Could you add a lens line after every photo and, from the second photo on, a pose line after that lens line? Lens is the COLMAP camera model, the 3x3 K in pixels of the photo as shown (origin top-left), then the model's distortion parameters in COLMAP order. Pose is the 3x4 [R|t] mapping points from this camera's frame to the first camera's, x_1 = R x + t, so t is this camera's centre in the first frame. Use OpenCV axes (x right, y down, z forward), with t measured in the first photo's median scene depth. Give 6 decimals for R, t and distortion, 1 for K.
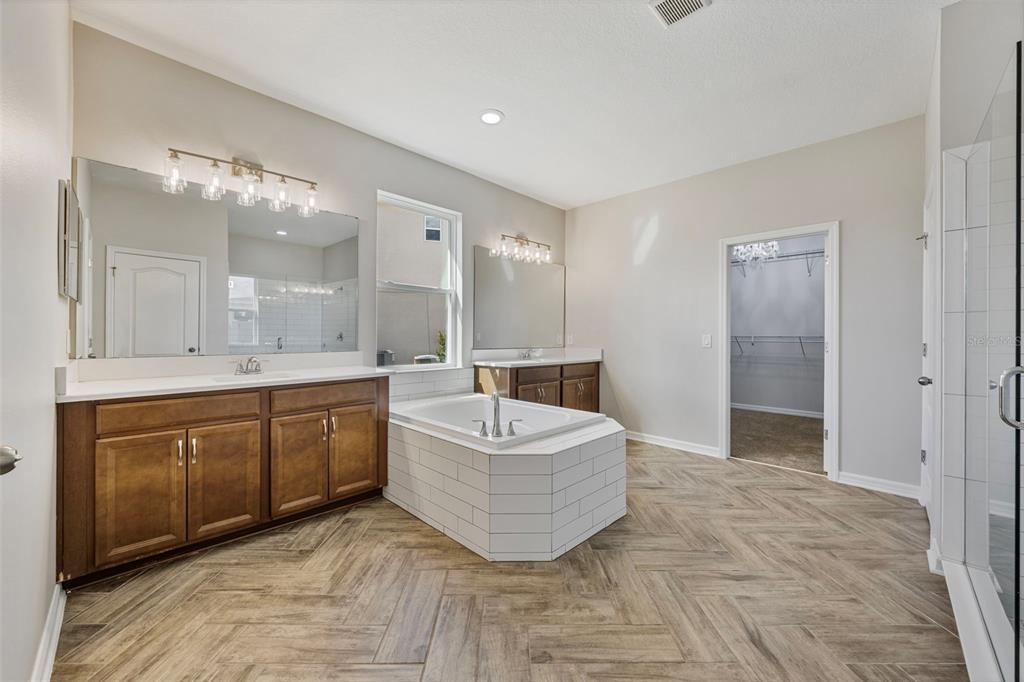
lens RADIAL K [[373.0, 0, 513.6], [0, 373.0, 338.3], [0, 0, 1]] dist [-0.012069, 0.000091]
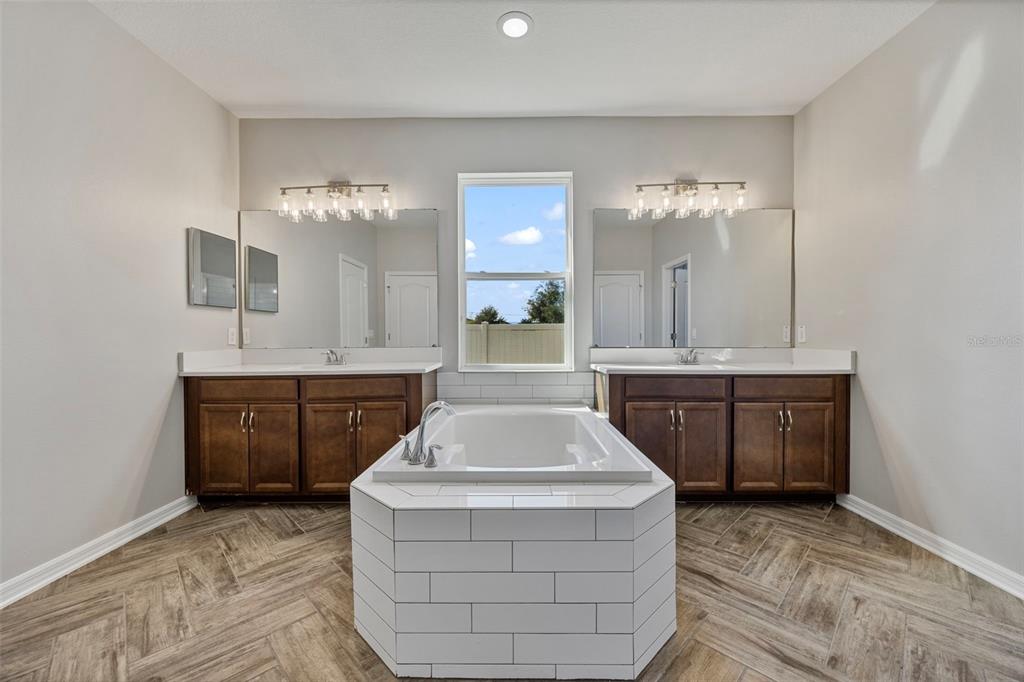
lens RADIAL K [[400.7, 0, 512.9], [0, 400.7, 335.8], [0, 0, 1]] dist [-0.000641, 0.000003]
pose [[0.710159, -0.003948, -0.704030, 0.628737], [0.004661, 0.999989, -0.000906, 0.011871], [0.704026, -0.002638, 0.710169, 0.555768]]
